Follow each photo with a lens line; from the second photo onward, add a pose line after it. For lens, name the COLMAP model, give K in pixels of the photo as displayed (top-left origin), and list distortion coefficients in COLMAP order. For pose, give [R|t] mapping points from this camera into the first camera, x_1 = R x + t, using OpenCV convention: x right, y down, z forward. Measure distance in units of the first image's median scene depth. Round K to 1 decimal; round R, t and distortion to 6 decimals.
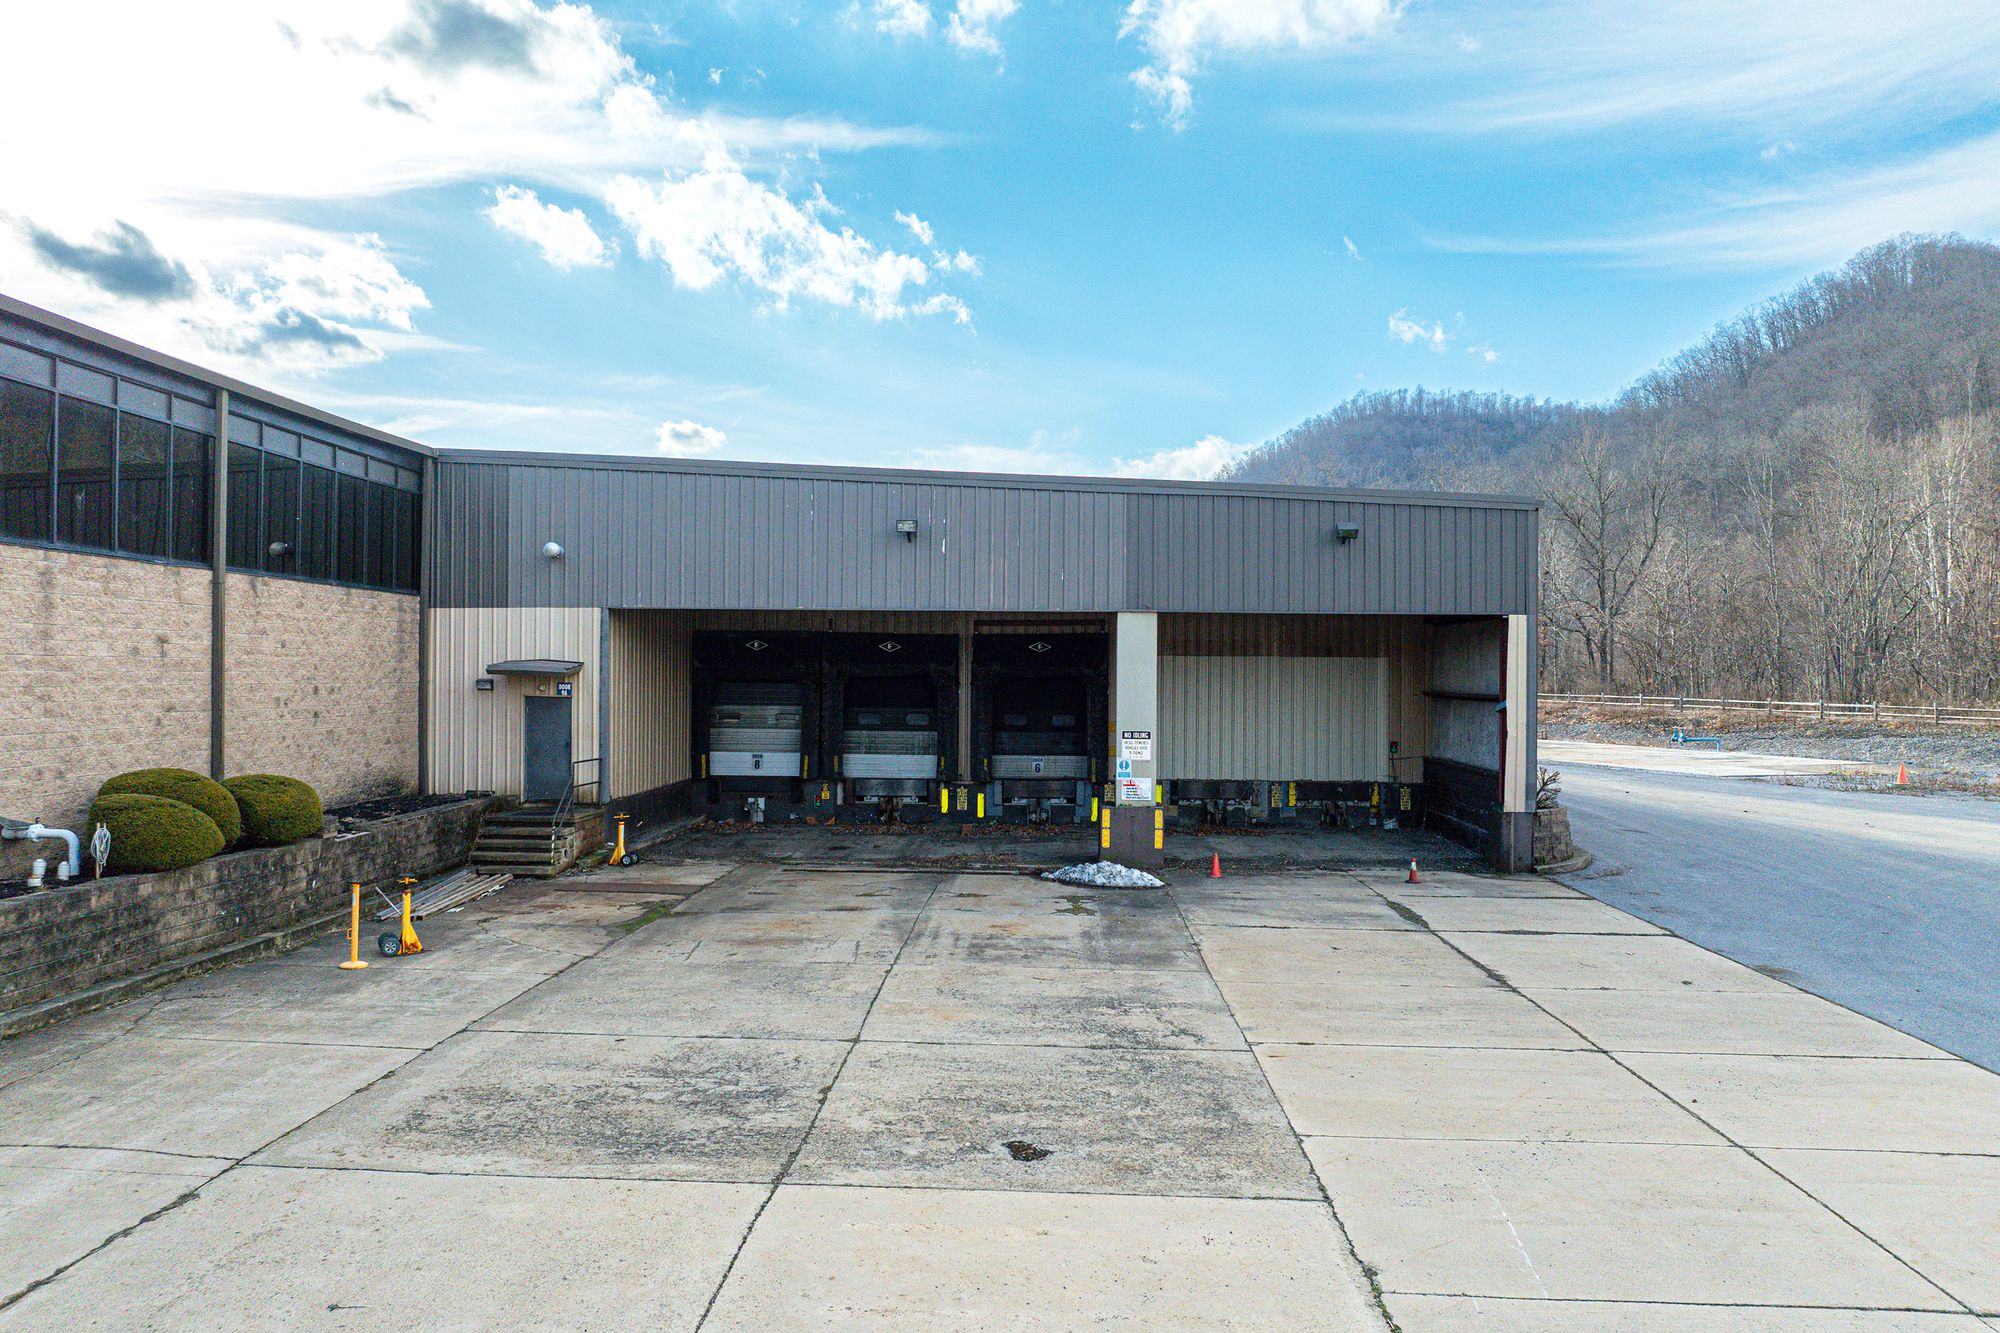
lens RADIAL K [[1380.5, 0, 999.0], [0, 1380.5, 662.4], [0, 0, 1]] dist [-0.004025, -0.000897]
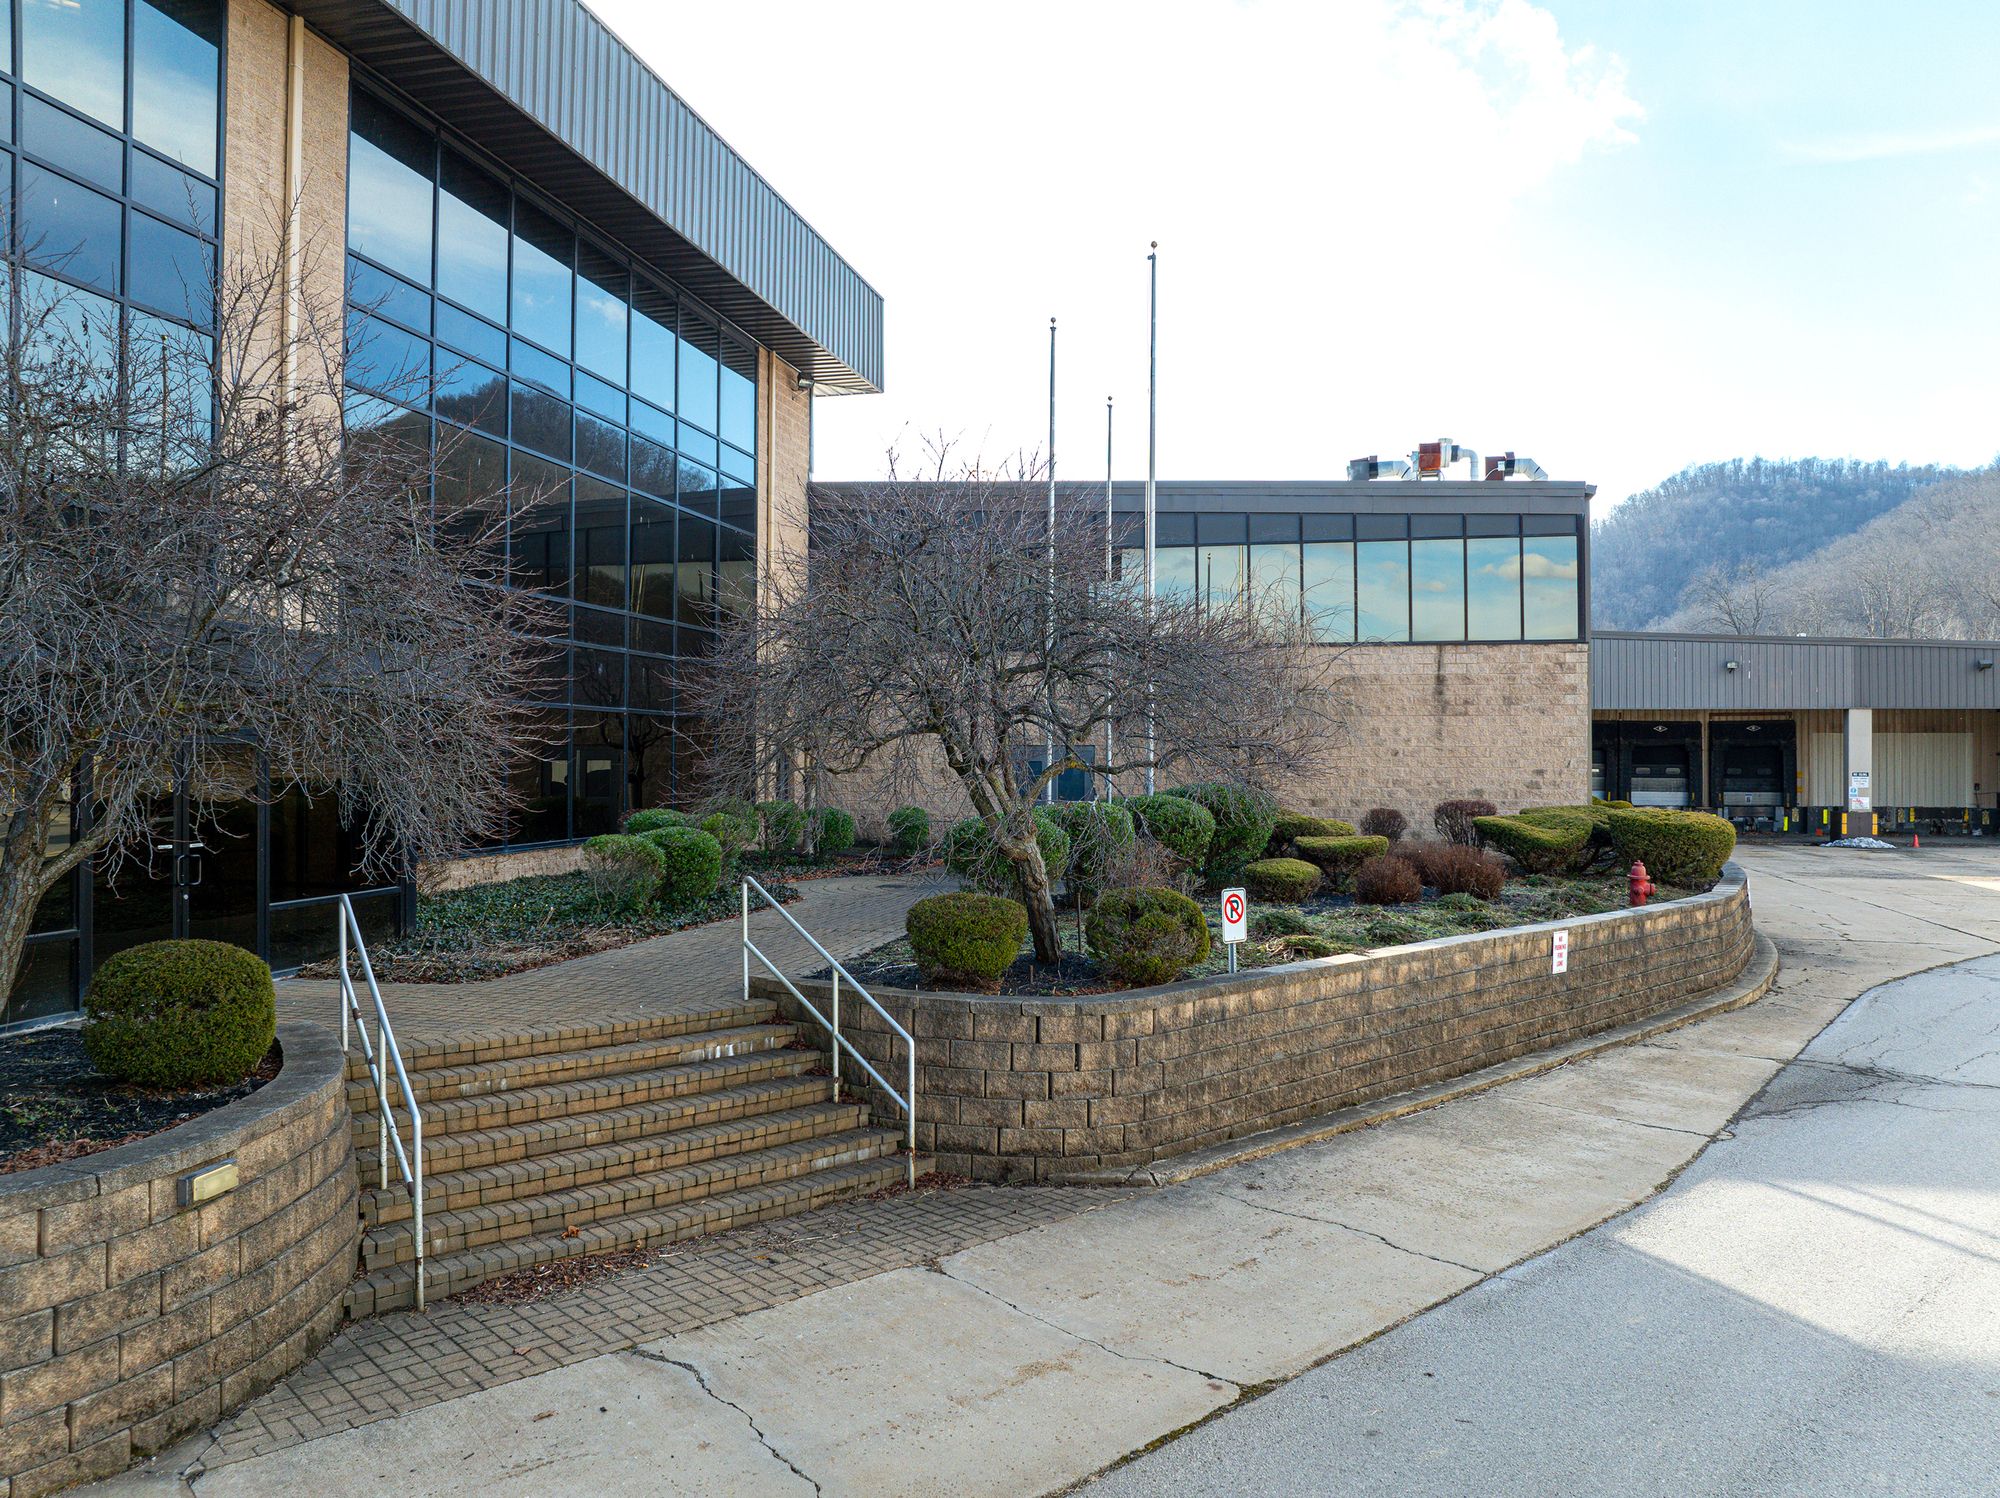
lens RADIAL K [[1380.8, 0, 1000.0], [0, 1380.8, 751.4], [0, 0, 1]] dist [-0.035249, 0.000853]
pose [[0.979151, -0.005794, -0.203051, -0.534116], [0.006109, 0.999981, 0.000925, 0.010222], [0.203041, -0.002146, 0.979168, -0.836573]]
